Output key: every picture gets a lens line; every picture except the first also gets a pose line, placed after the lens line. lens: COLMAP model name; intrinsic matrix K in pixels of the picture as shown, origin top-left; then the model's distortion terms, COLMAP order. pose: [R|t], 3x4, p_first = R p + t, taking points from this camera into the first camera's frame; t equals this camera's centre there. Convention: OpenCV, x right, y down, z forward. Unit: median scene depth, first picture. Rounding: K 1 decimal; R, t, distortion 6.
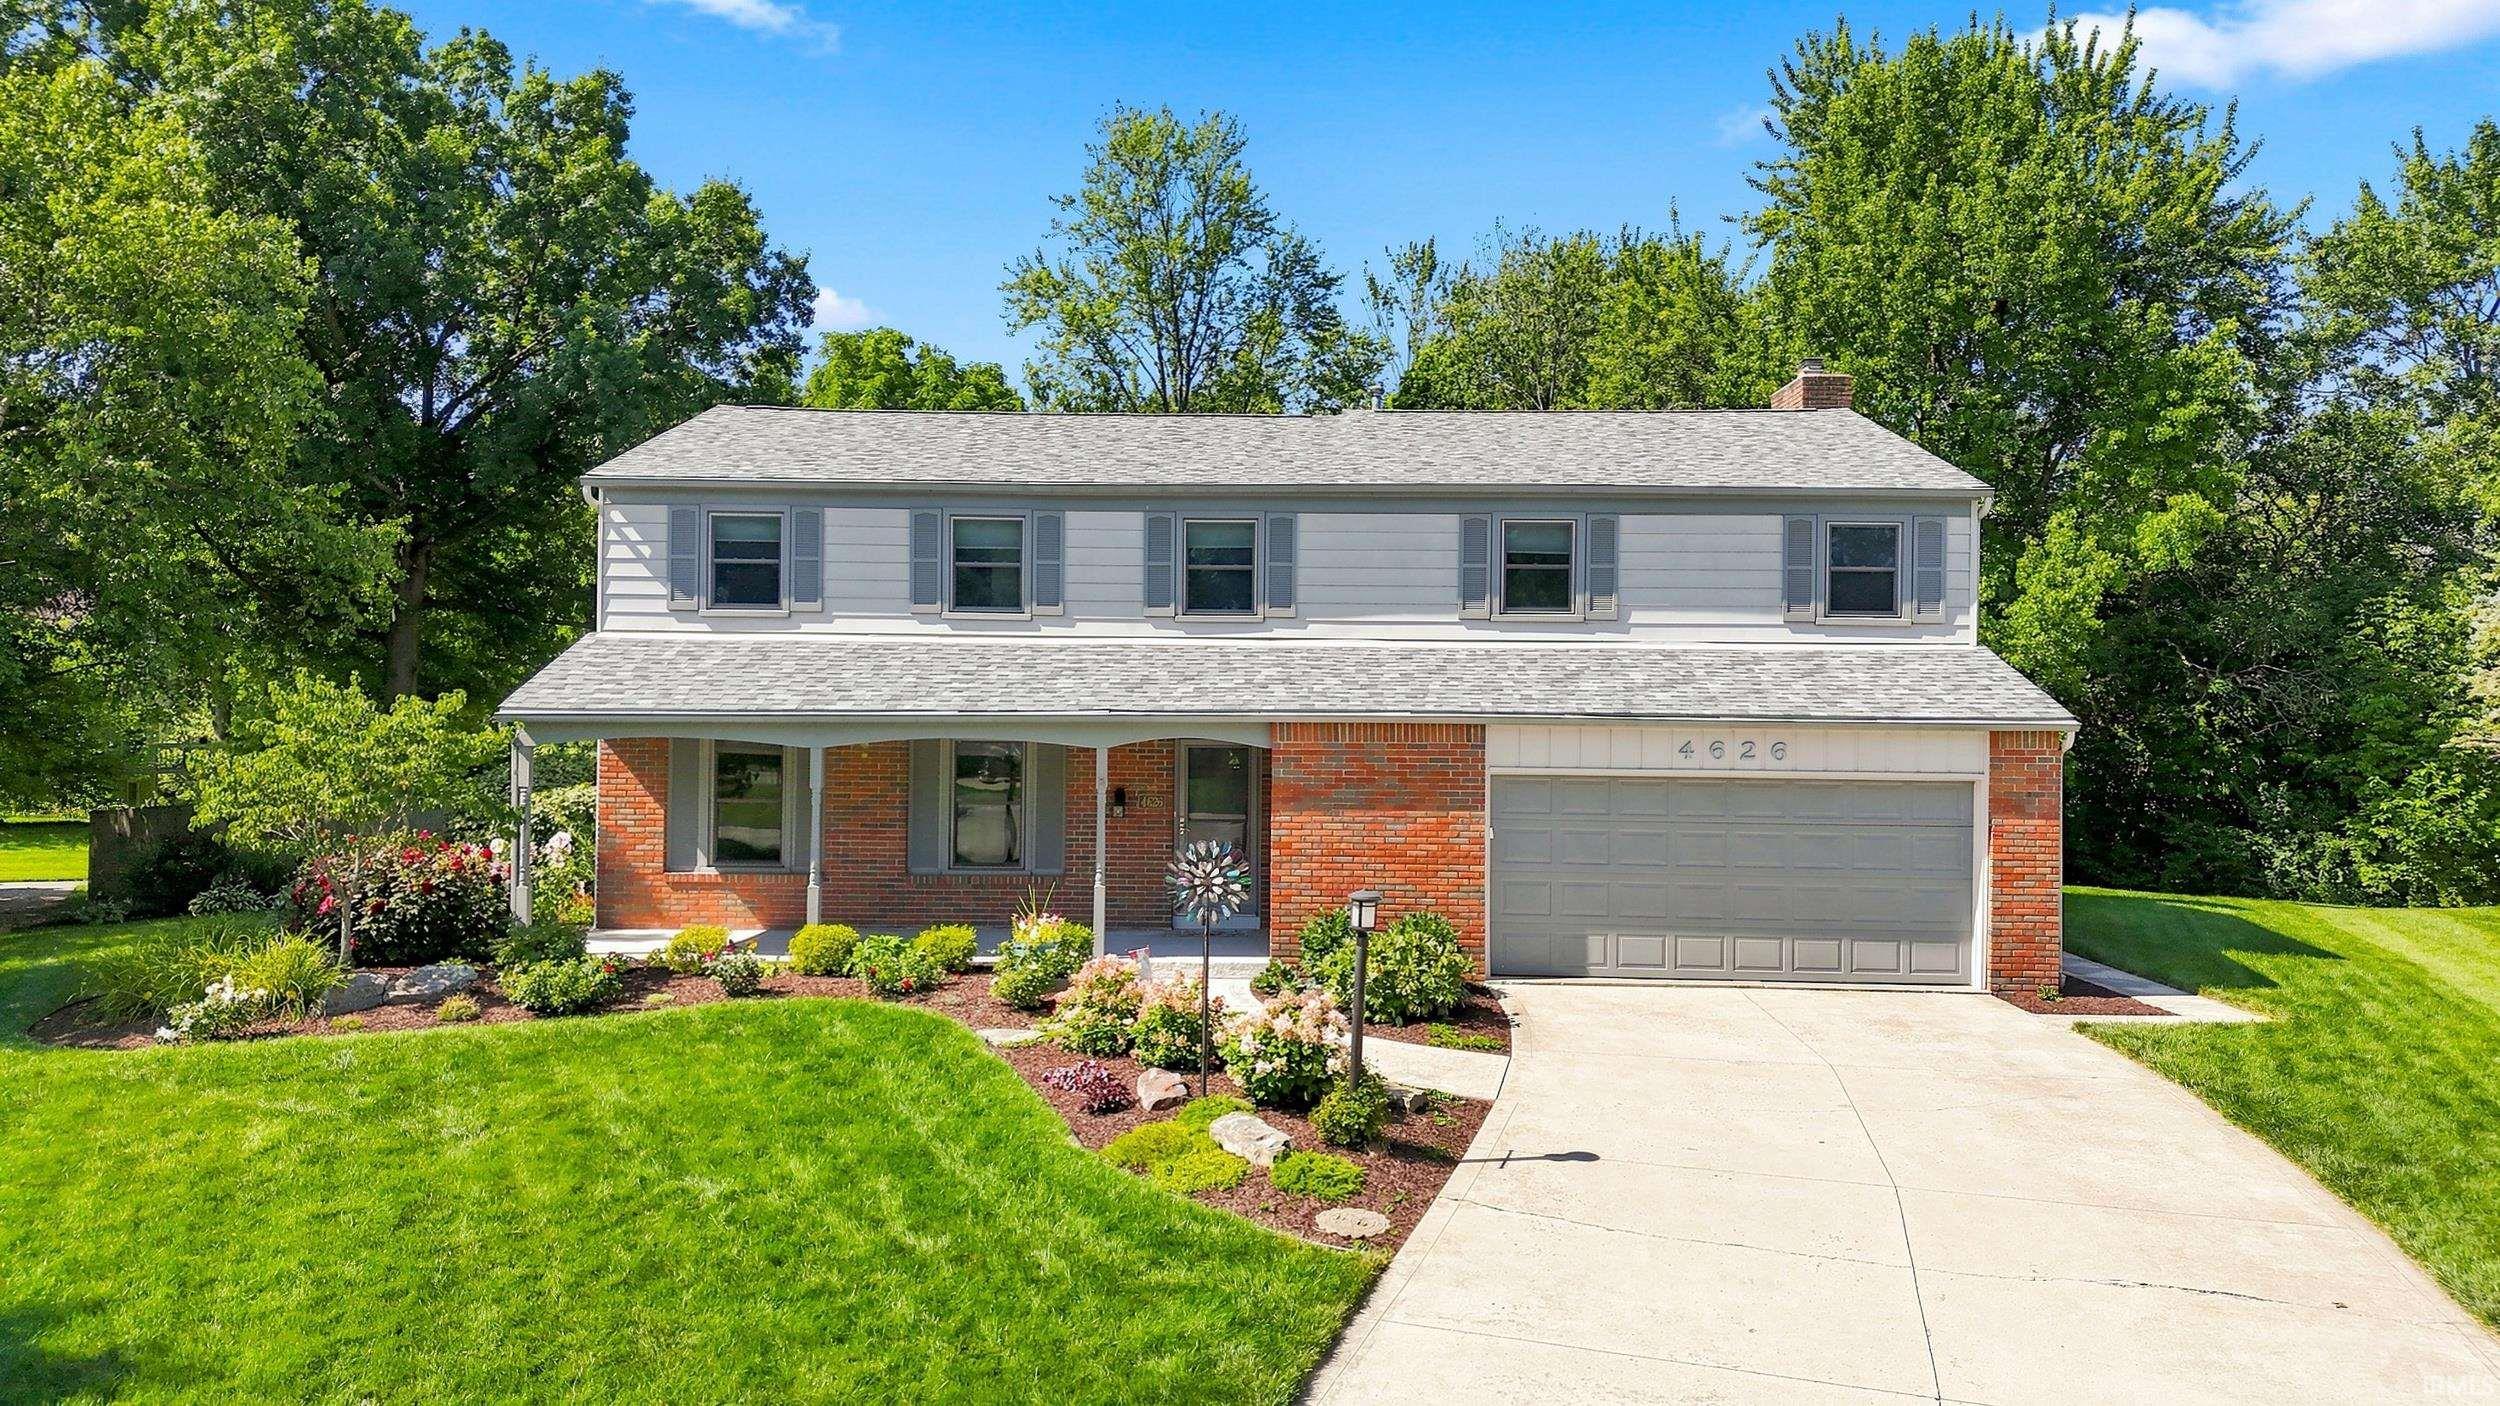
lens RADIAL K [[1751.2, 0, 1244.1], [0, 1751.2, 704.2], [0, 0, 1]] dist [0.047982, -0.038941]
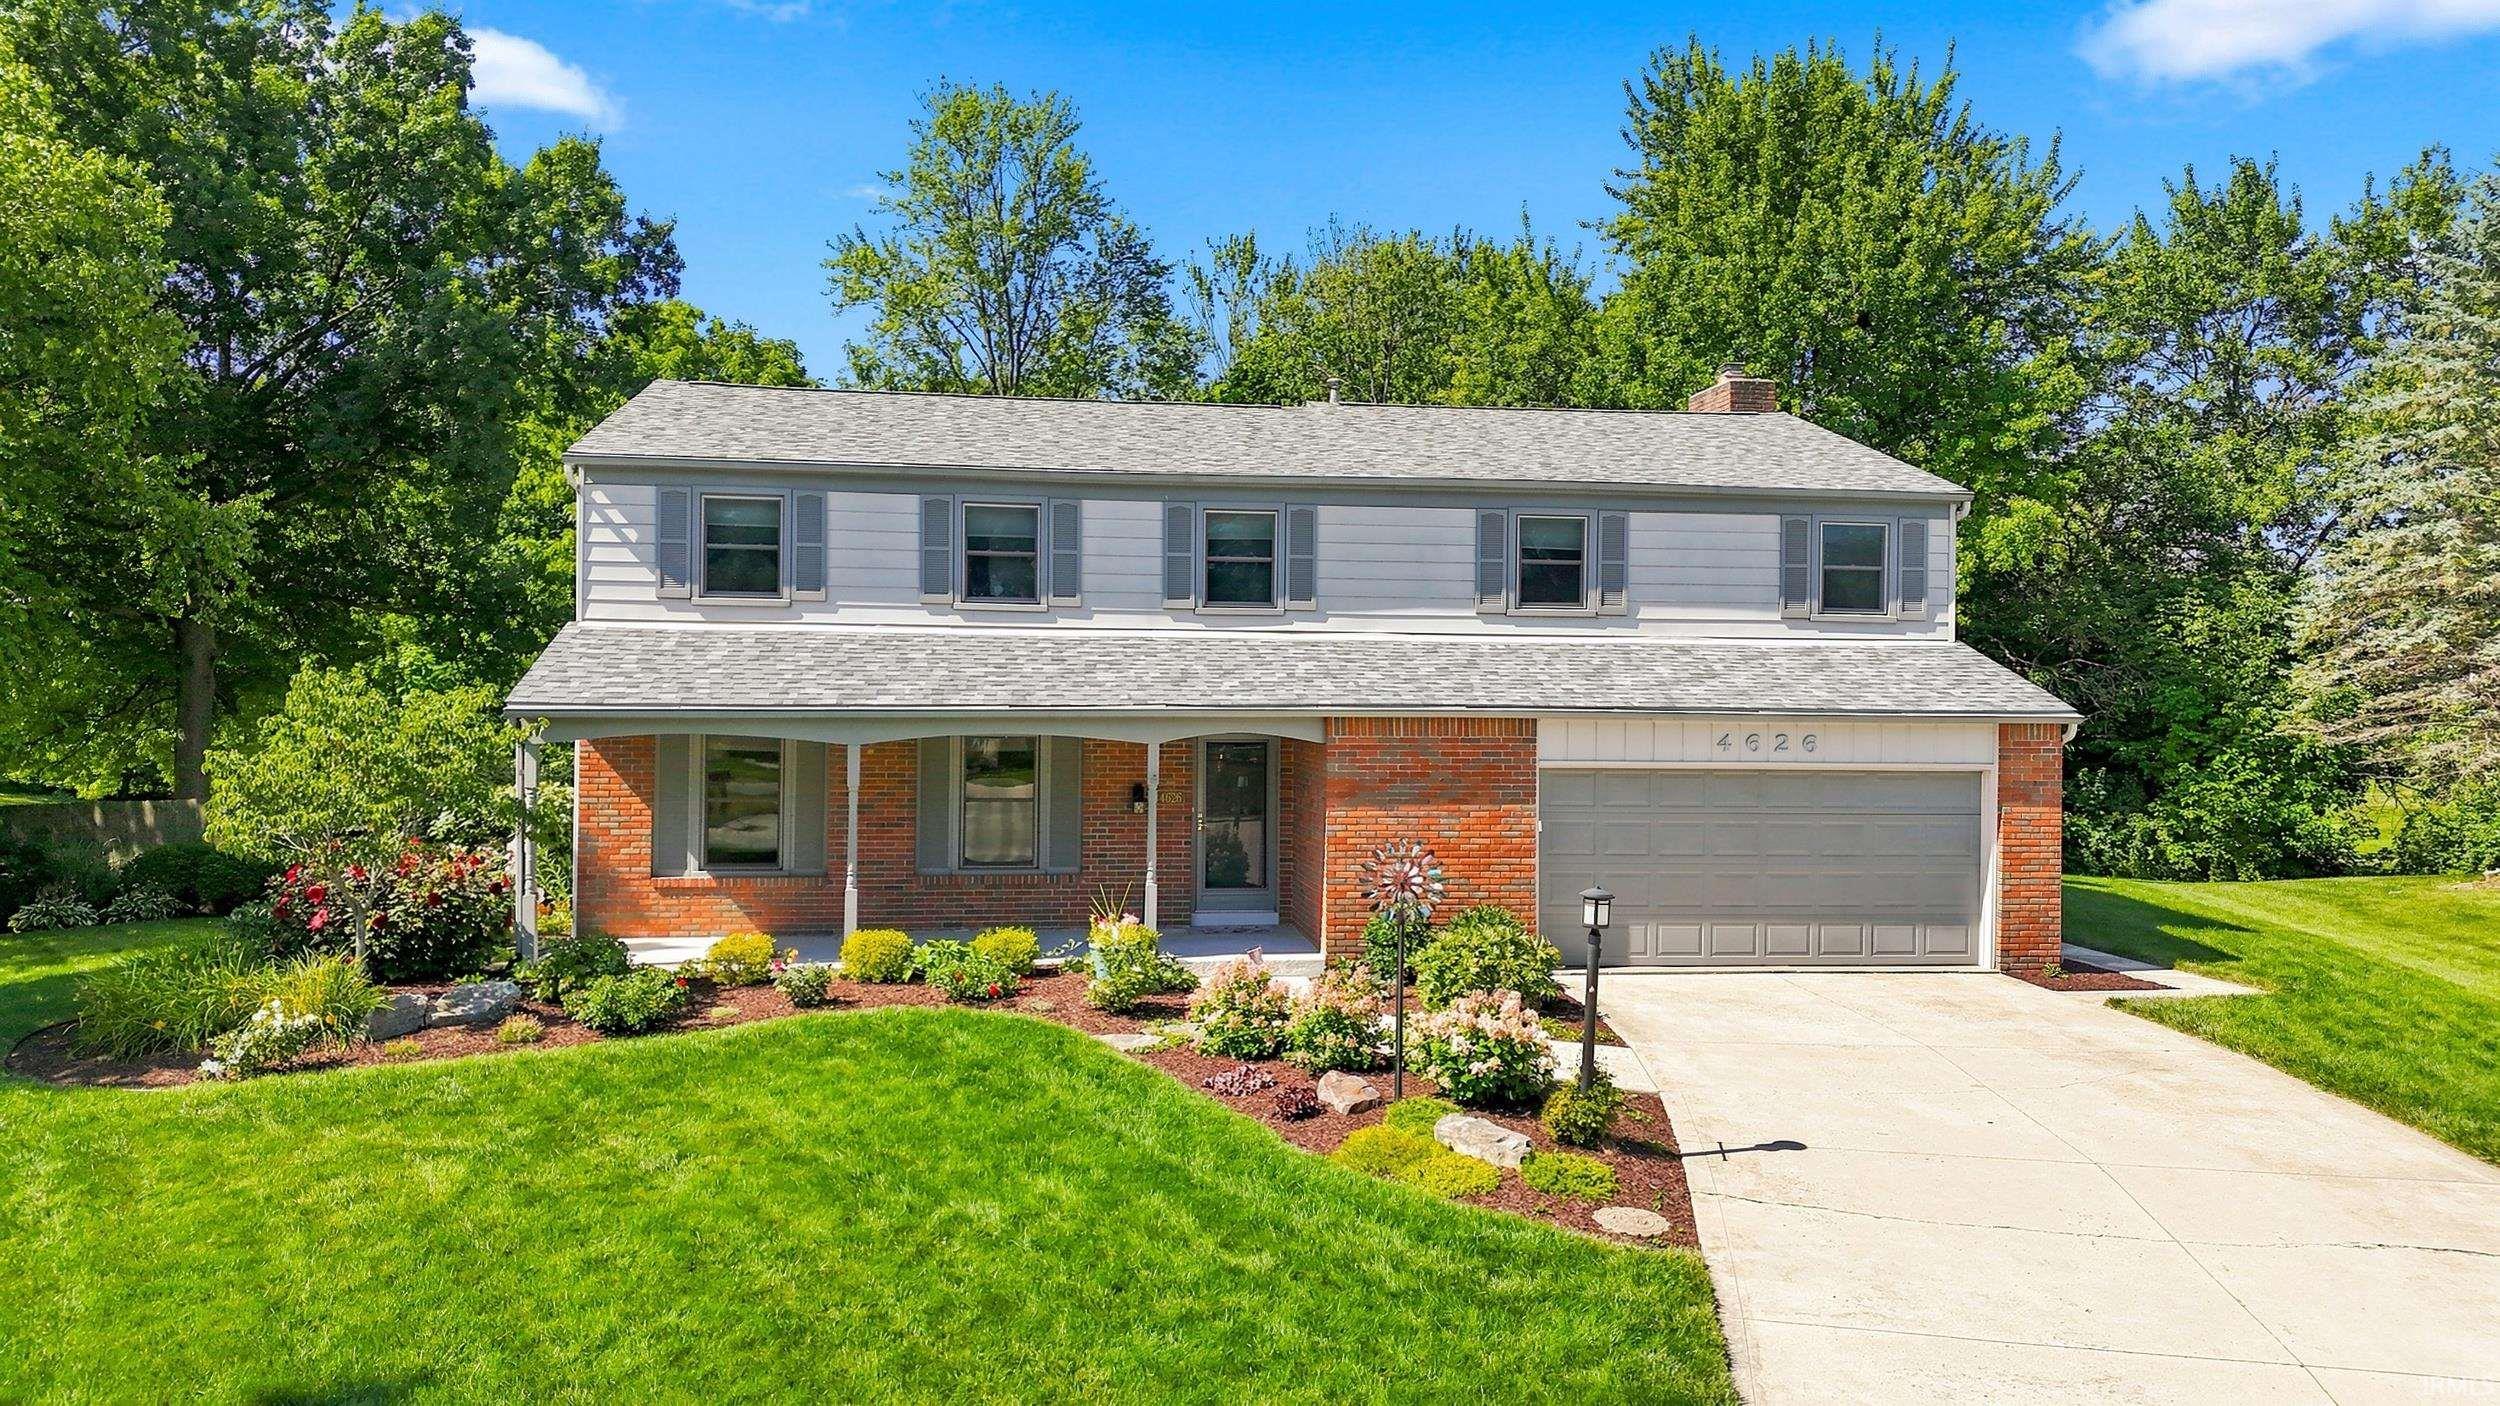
lens RADIAL K [[1751.2, 0, 1241.3], [0, 1751.2, 701.8], [0, 0, 1]] dist [0.047982, -0.038941]
pose [[0.988475, -0.000800, 0.151383, -0.163012], [0.000042, 0.999987, 0.005008, -0.002831], [-0.151385, -0.004944, 0.988463, 0.024010]]
